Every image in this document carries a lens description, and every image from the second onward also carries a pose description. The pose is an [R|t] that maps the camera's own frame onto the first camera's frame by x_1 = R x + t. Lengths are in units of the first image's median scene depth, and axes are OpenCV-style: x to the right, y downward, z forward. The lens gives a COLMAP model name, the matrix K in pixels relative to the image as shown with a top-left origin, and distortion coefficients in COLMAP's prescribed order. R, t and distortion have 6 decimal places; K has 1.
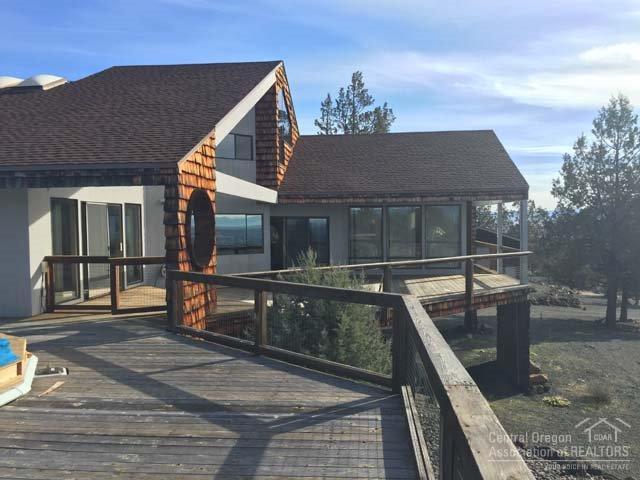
lens RADIAL K [[548.2, 0, 320.0], [0, 548.2, 241.1], [0, 0, 1]] dist [0.006640, 0.001184]
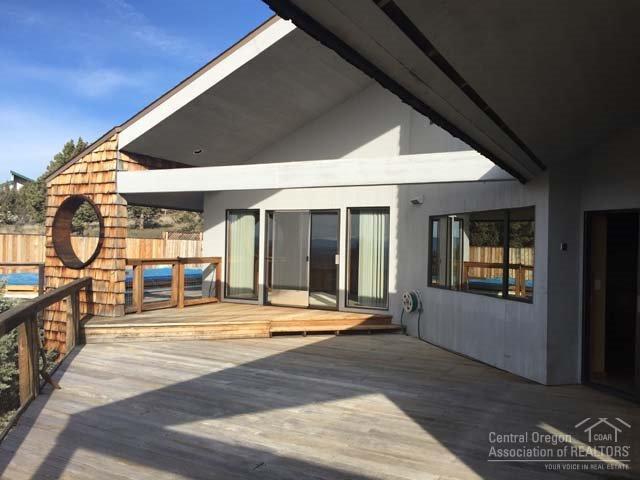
lens RADIAL K [[548.2, 0, 320.6], [0, 548.2, 240.8], [0, 0, 1]] dist [0.006640, 0.001184]
pose [[-0.396988, -0.011885, -0.917747, 0.560484], [-0.046418, 0.998897, 0.007143, -0.029139], [0.916649, 0.045436, -0.397101, 1.721473]]
